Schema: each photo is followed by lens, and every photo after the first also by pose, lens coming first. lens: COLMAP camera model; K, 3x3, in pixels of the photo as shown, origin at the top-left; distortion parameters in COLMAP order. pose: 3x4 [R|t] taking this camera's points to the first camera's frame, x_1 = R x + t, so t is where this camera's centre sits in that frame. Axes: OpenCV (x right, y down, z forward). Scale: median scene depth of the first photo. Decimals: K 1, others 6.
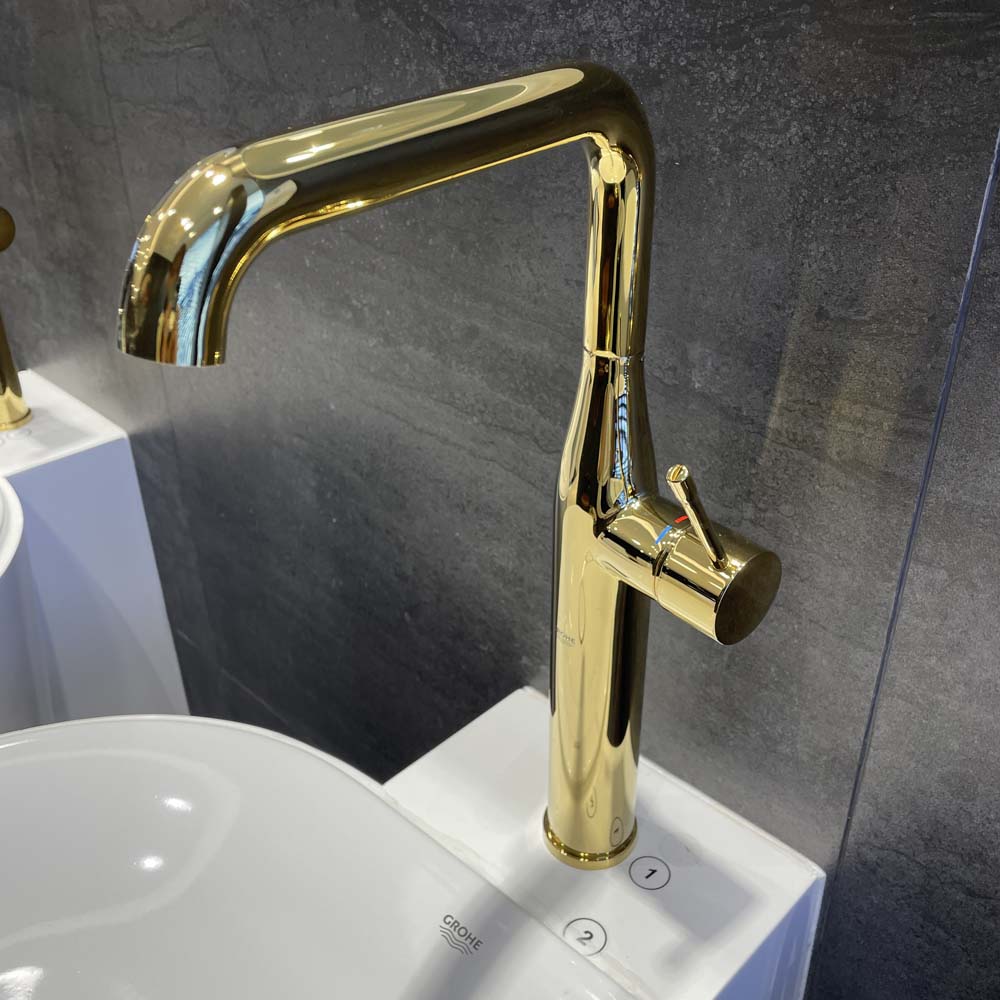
lens RADIAL K [[1031.6, 0, 495.8], [0, 1031.6, 500.1], [0, 0, 1]] dist [0.036324, 0.000000]
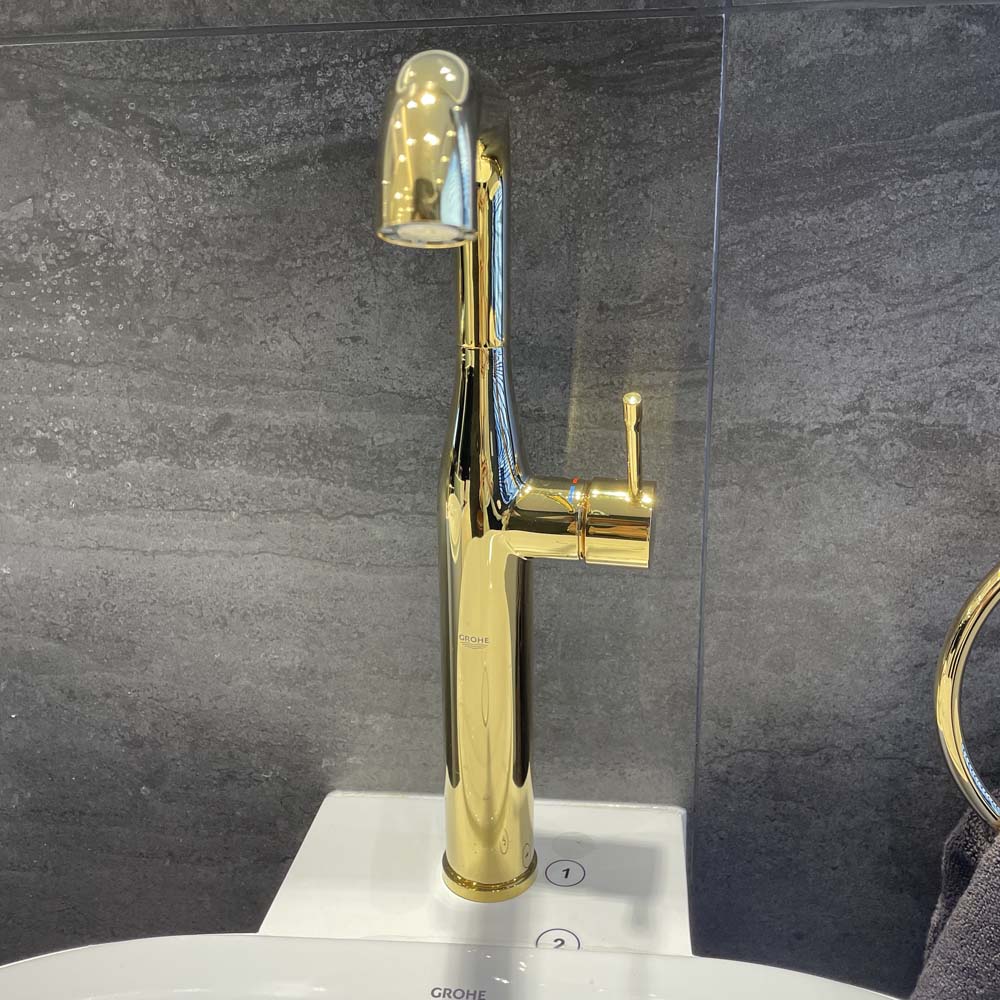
lens RADIAL K [[1031.6, 0, 498.4], [0, 1031.6, 503.8], [0, 0, 1]] dist [0.036324, 0.000000]
pose [[0.797741, -0.190602, 0.572084, -0.456200], [0.313418, 0.941571, -0.123340, 0.131729], [-0.515150, 0.277694, 0.810868, 0.111280]]
